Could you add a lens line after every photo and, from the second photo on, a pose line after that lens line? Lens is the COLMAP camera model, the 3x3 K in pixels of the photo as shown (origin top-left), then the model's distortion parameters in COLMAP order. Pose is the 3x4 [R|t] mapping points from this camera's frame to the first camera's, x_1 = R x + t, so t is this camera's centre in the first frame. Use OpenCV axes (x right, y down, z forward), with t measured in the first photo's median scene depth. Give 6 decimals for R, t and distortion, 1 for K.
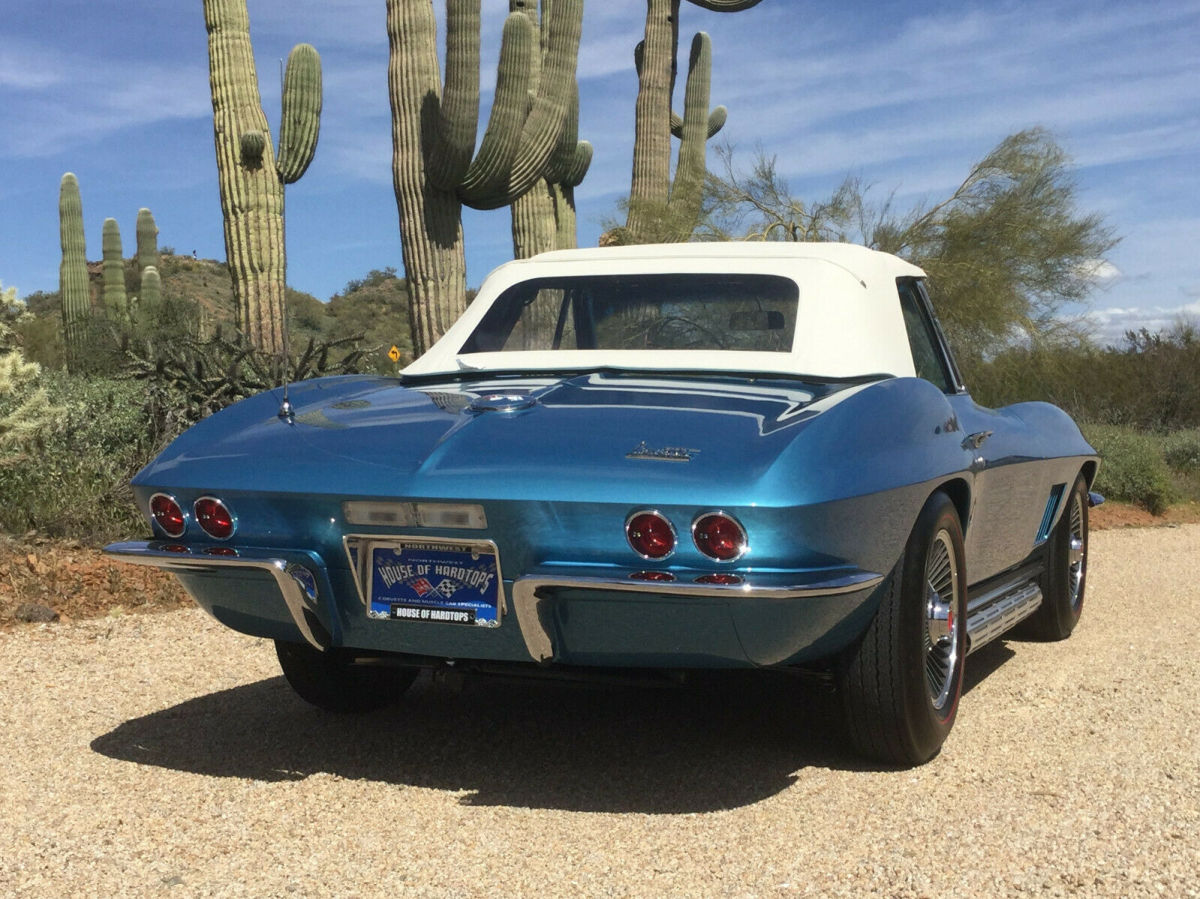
lens RADIAL K [[1747.3, 0, 636.5], [0, 1747.3, 482.5], [0, 0, 1]] dist [0.103115, -0.045161]
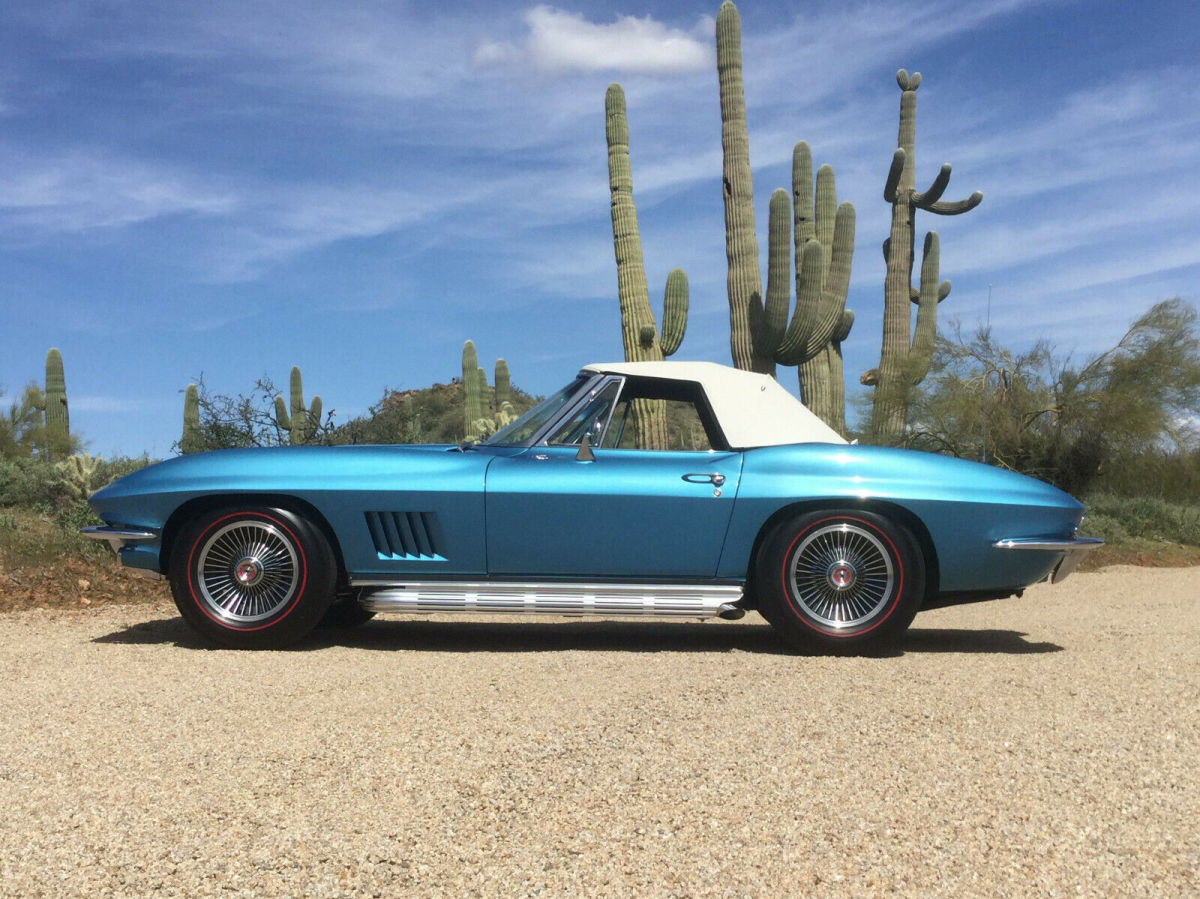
lens RADIAL K [[1557.7, 0, 600.0], [0, 1557.7, 449.5], [0, 0, 1]] dist [0.117825, -0.061982]
pose [[0.986241, -0.025263, -0.163372, -0.032587], [0.012227, 0.996695, -0.080313, 0.023411], [0.164861, 0.077211, 0.983290, -0.363567]]
